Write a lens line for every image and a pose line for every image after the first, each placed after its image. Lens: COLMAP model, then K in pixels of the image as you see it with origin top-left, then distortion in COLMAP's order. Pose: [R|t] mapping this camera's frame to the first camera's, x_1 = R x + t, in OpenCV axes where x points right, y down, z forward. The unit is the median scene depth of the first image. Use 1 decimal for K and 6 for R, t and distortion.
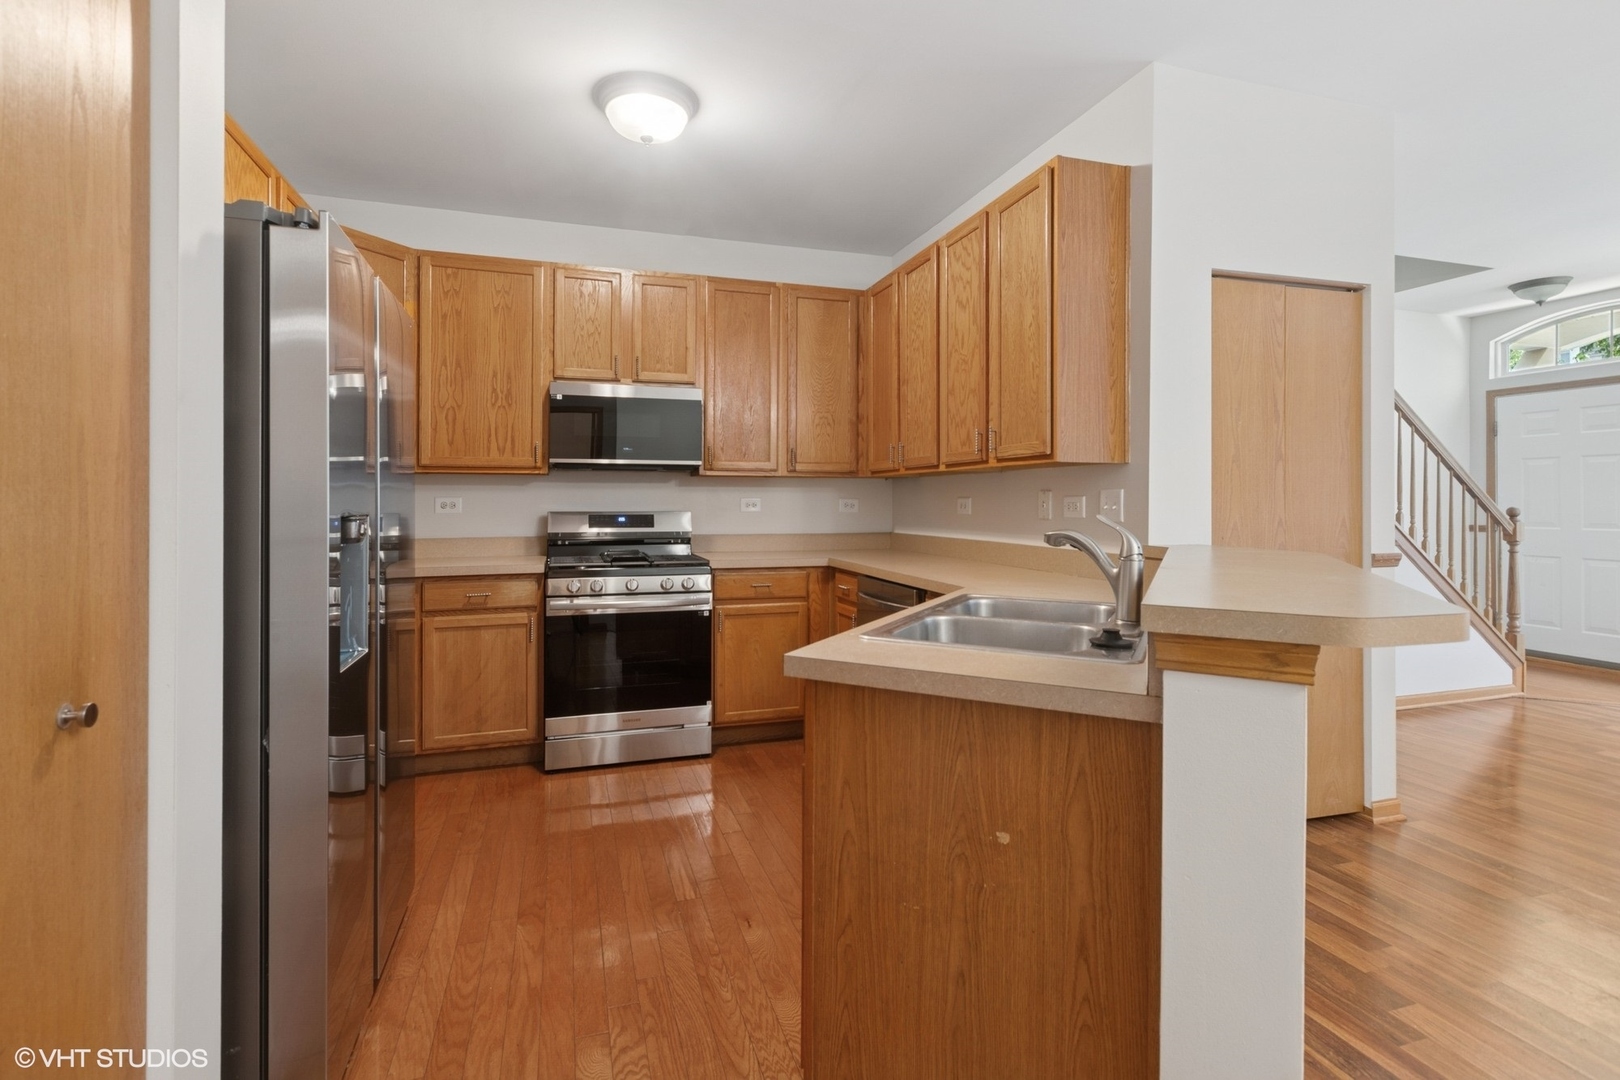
lens RADIAL K [[748.0, 0, 796.6], [0, 748.0, 498.9], [0, 0, 1]] dist [0.005681, -0.001092]
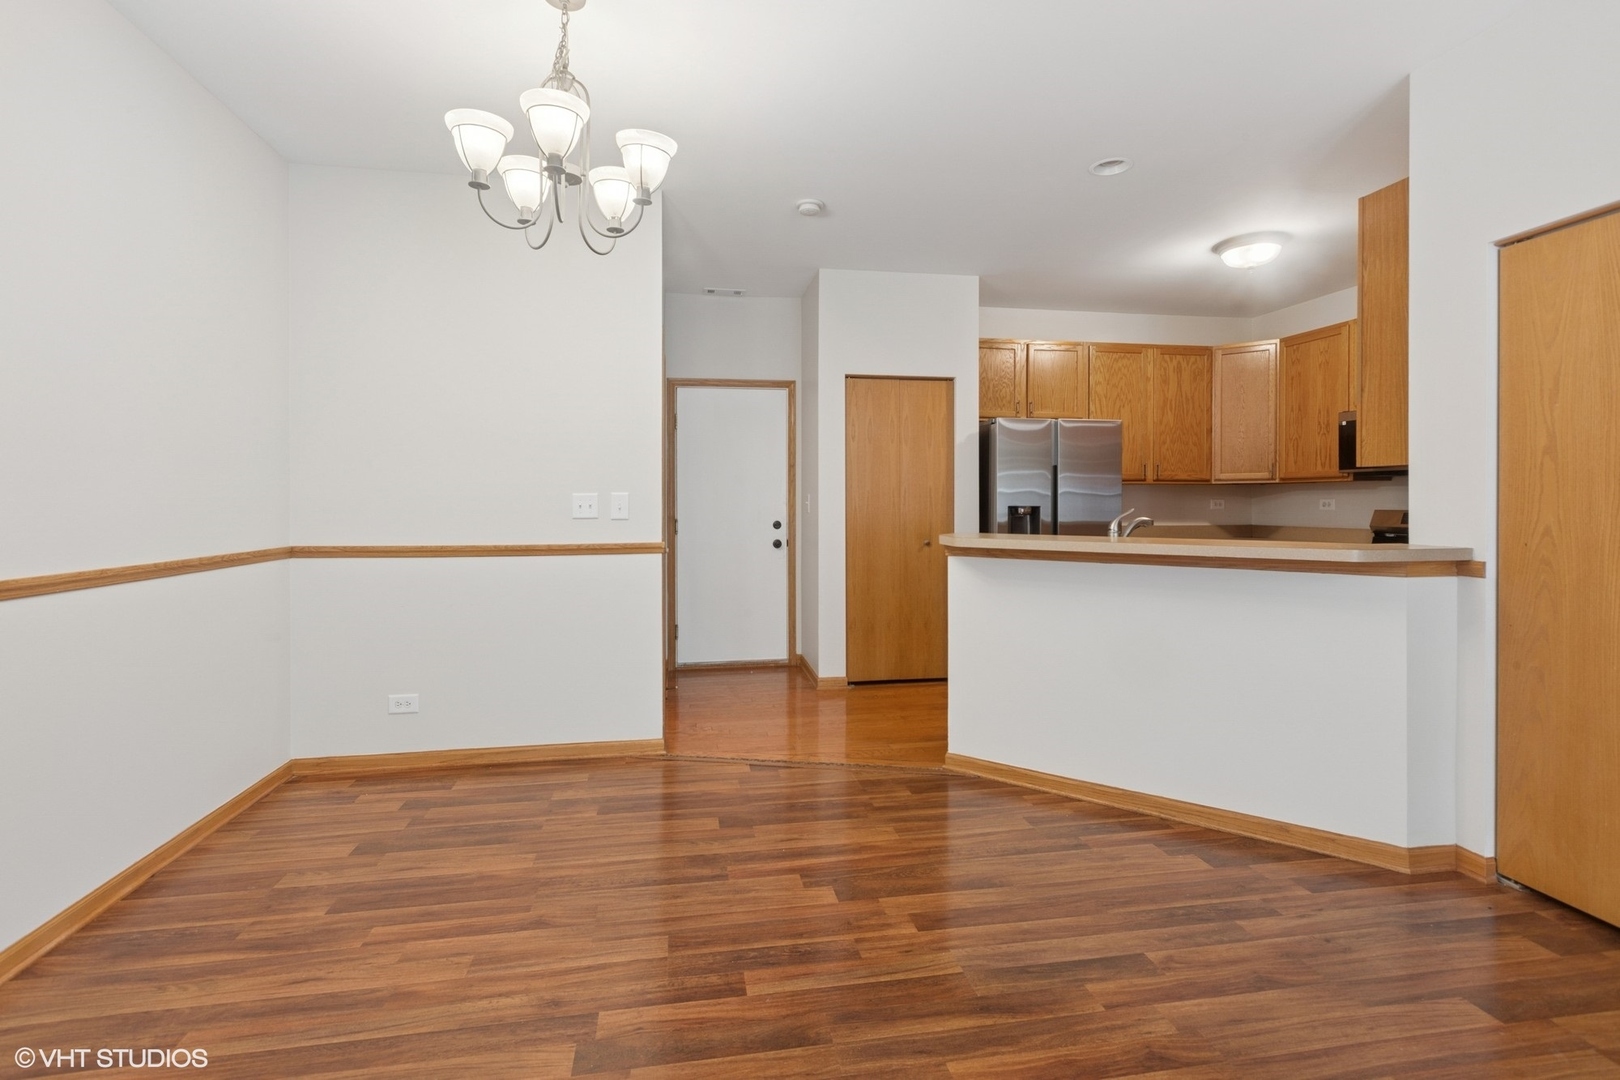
lens RADIAL K [[748.0, 0, 799.4], [0, 748.0, 498.1], [0, 0, 1]] dist [0.005681, -0.001092]
pose [[-0.131881, -0.004865, -0.991254, 1.117234], [0.002527, 0.999983, -0.005244, 0.001559], [0.991262, -0.003197, -0.131866, 0.211680]]
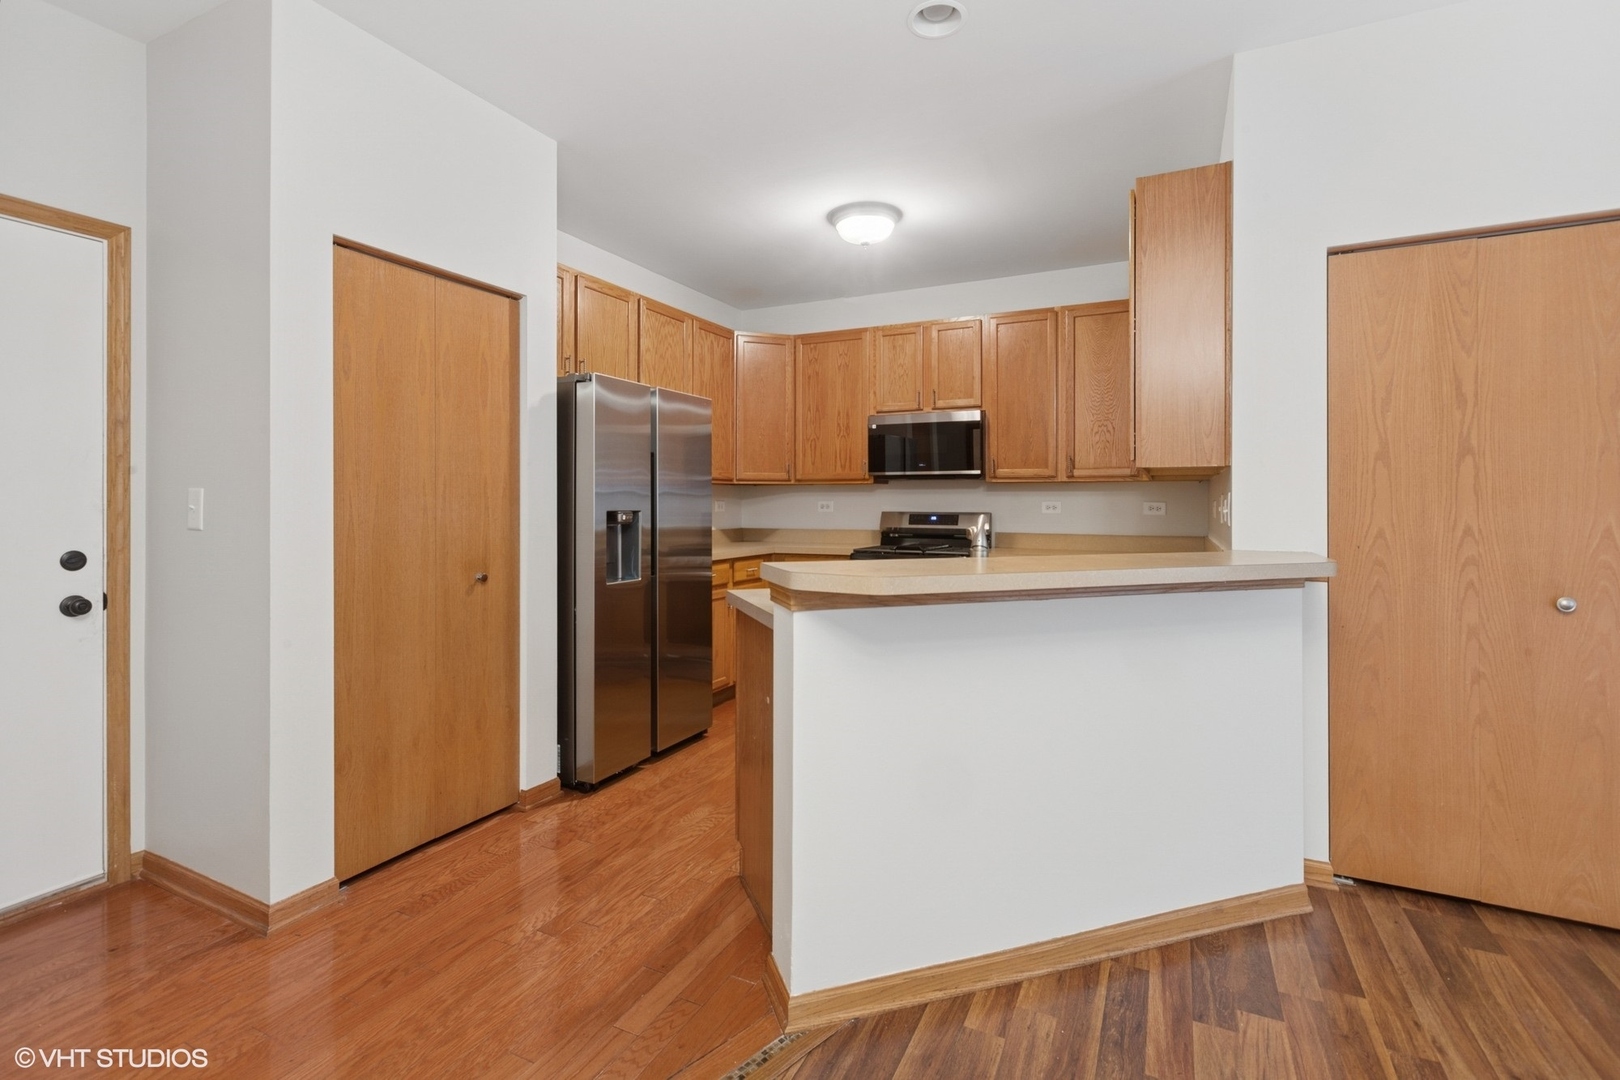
lens RADIAL K [[748.0, 0, 805.5], [0, 748.0, 499.0], [0, 0, 1]] dist [0.005681, -0.001092]
pose [[0.726300, -0.003159, -0.687371, 0.513959], [0.001367, 0.999994, -0.003151, -0.001415], [0.687377, 0.001348, 0.726300, -0.065506]]
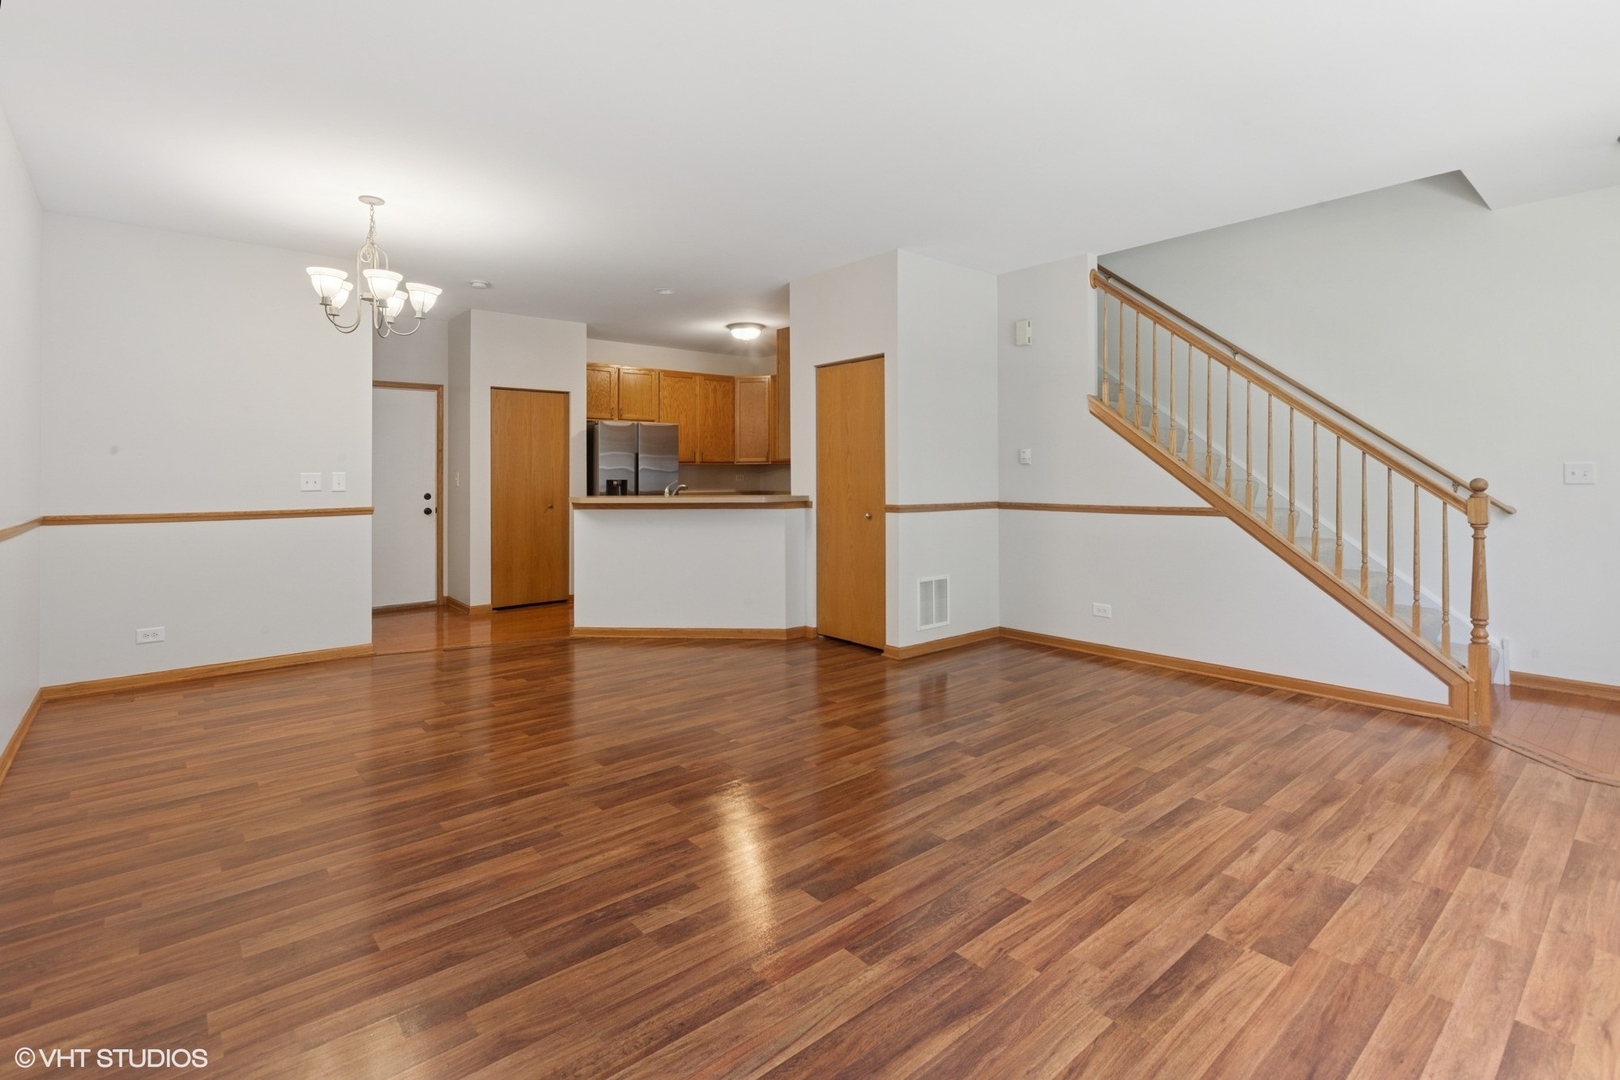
lens RADIAL K [[748.0, 0, 795.1], [0, 748.0, 460.6], [0, 0, 1]] dist [0.005681, -0.001092]
pose [[0.388625, -0.021296, -0.921150, 1.782938], [0.009704, 0.999772, -0.019020, 0.001245], [0.921345, -0.001547, 0.388743, 0.092434]]
